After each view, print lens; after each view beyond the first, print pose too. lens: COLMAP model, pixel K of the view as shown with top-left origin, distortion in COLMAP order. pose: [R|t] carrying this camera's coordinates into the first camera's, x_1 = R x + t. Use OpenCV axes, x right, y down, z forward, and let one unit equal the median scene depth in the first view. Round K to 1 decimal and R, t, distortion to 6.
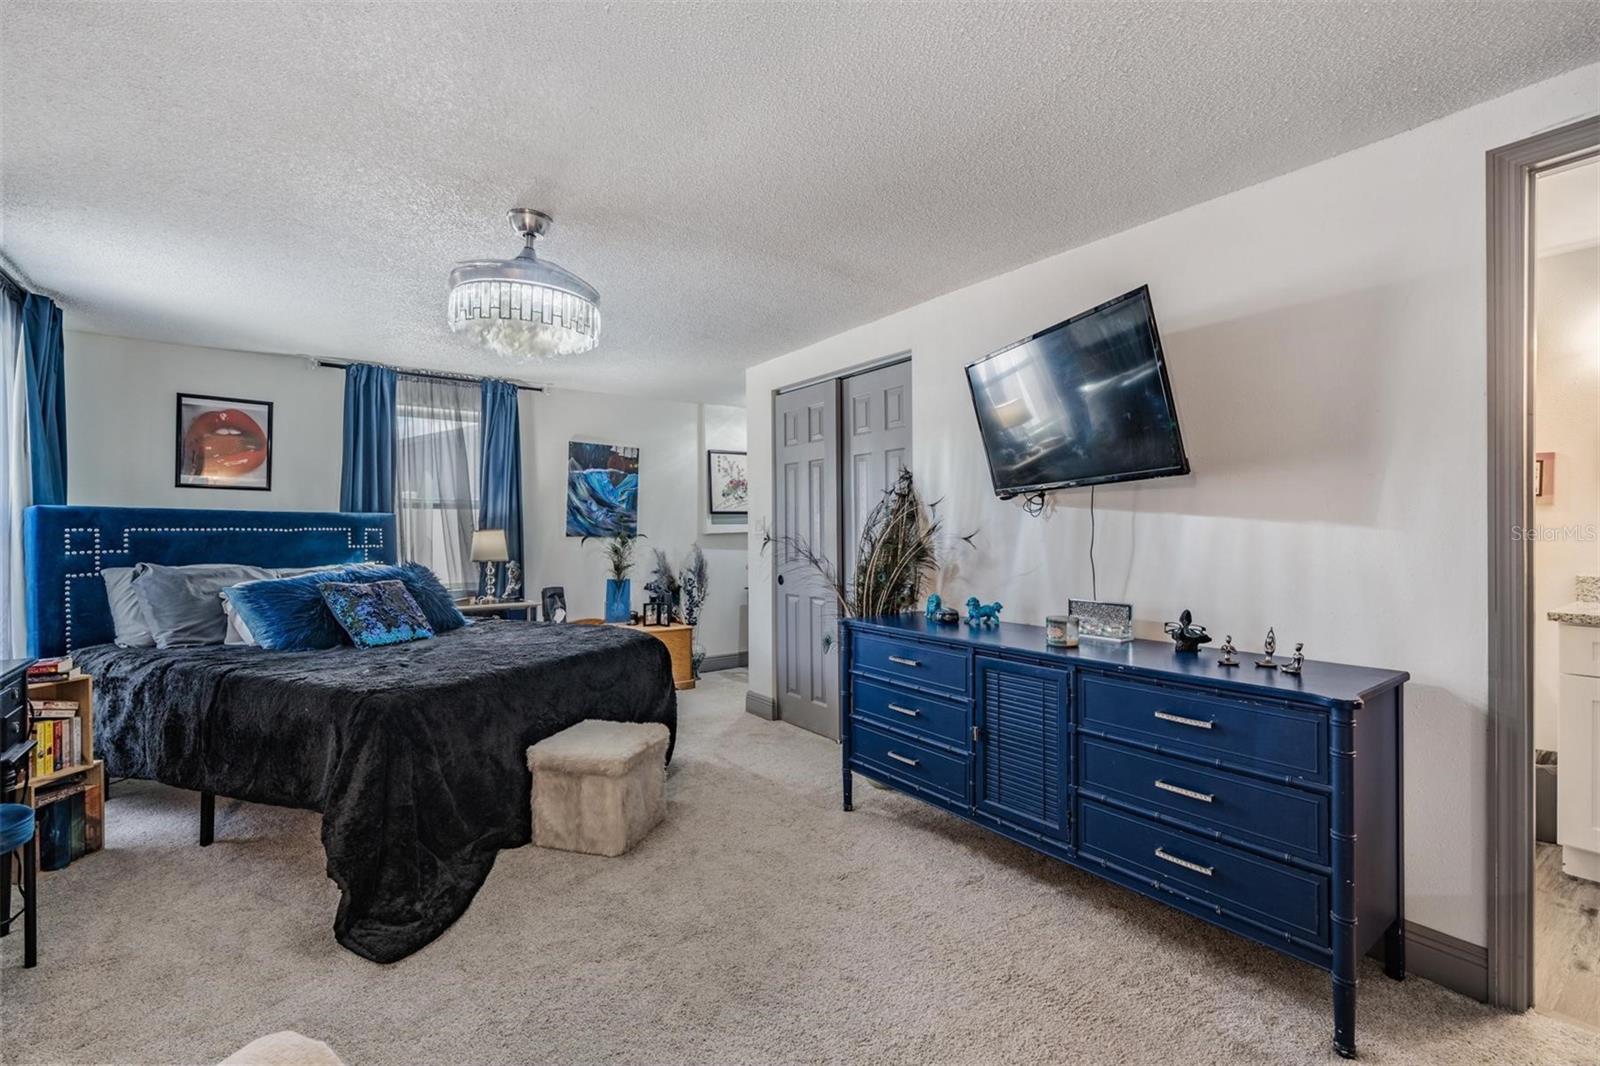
lens RADIAL K [[718.4, 0, 764.6], [0, 718.4, 531.0], [0, 0, 1]] dist [0.001695, 0.000303]
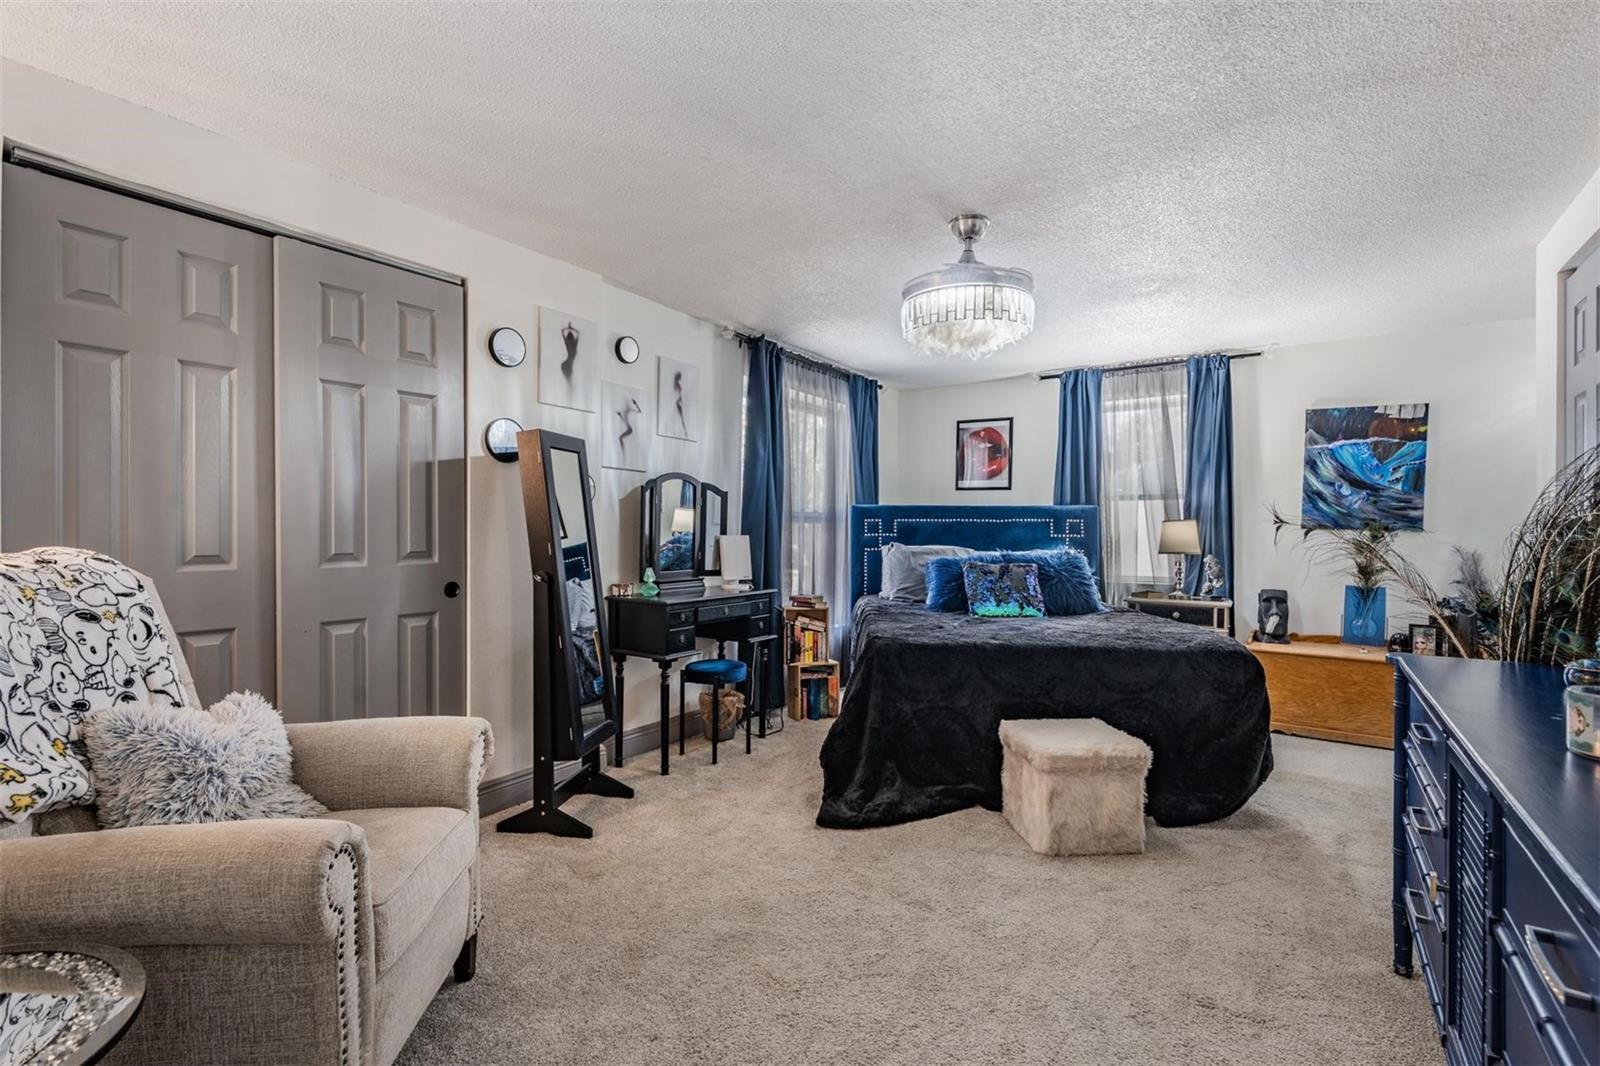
lens RADIAL K [[718.4, 0, 764.6], [0, 718.4, 531.0], [0, 0, 1]] dist [0.001695, 0.000303]
pose [[0.334150, 0.004391, -0.942510, 0.309781], [-0.008175, 0.999965, 0.001760, 0.015060], [0.942485, 0.007116, 0.334174, 0.184529]]
